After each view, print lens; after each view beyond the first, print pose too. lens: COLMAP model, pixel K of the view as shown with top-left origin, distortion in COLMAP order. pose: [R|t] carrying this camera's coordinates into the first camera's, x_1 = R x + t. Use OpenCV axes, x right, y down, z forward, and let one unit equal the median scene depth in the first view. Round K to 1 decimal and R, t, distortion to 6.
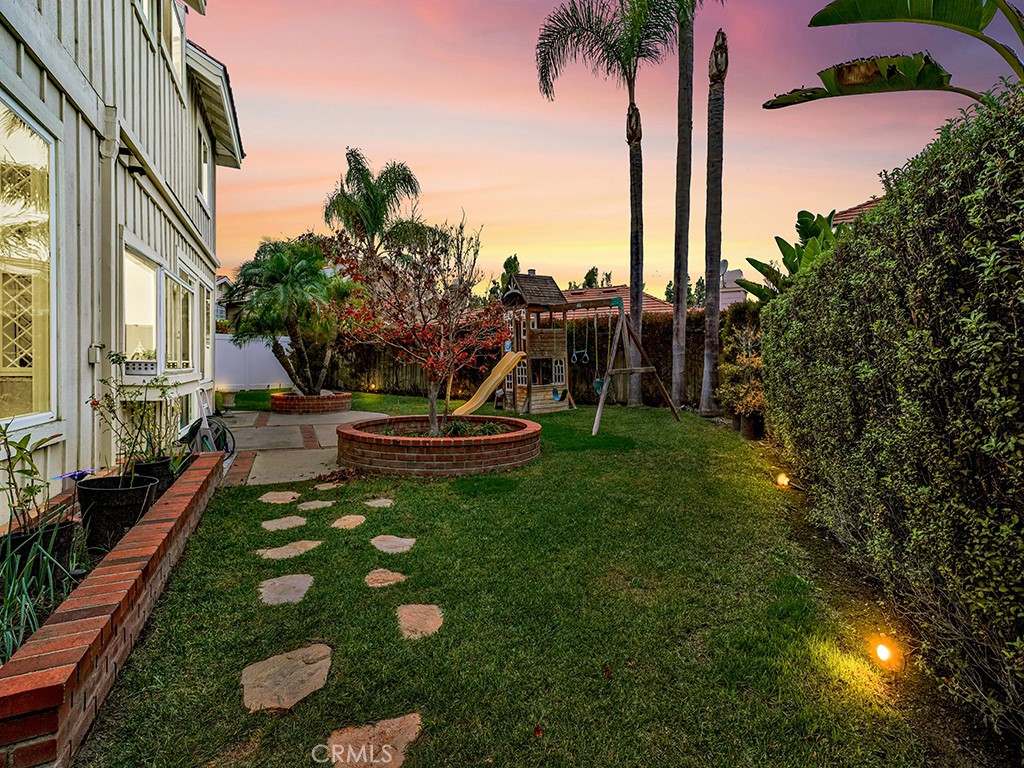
lens RADIAL K [[468.6, 0, 512.0], [0, 468.6, 384.0], [0, 0, 1]] dist [0.000902, 0.000096]
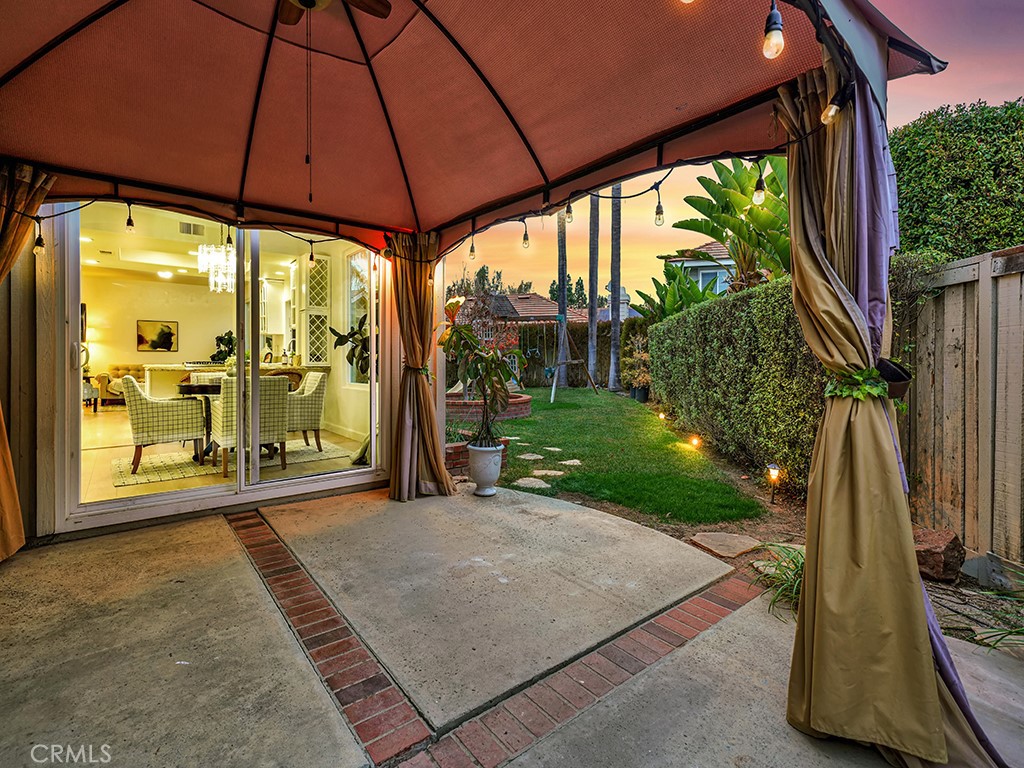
lens RADIAL K [[468.6, 0, 512.0], [0, 468.6, 384.0], [0, 0, 1]] dist [0.000902, 0.000096]
pose [[0.970995, -0.018641, 0.238373, -0.293210], [0.015634, 0.999773, 0.014501, 0.017290], [-0.238589, -0.010354, 0.971065, -0.446716]]
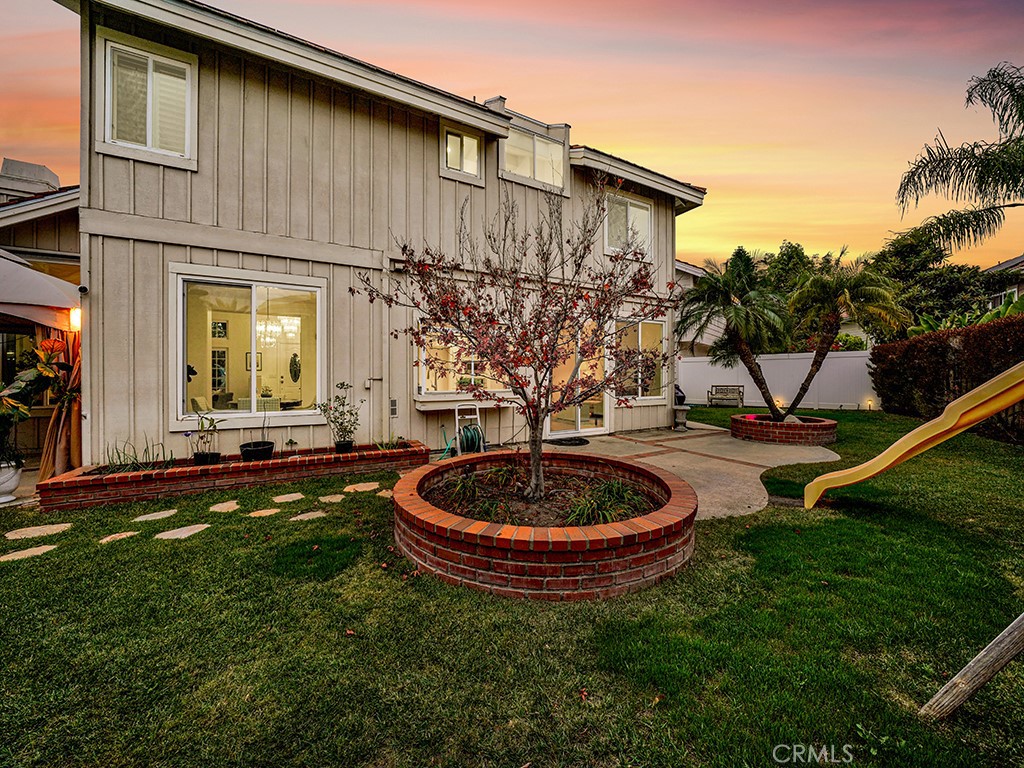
lens RADIAL K [[359.1, 0, 512.0], [0, 359.1, 384.0], [0, 0, 1]] dist [-0.000522, -0.000050]
pose [[0.017043, -0.006358, -0.999835, 0.335359], [-0.030519, 0.999511, -0.006876, -0.039941], [0.999389, 0.030631, 0.016840, 0.833578]]
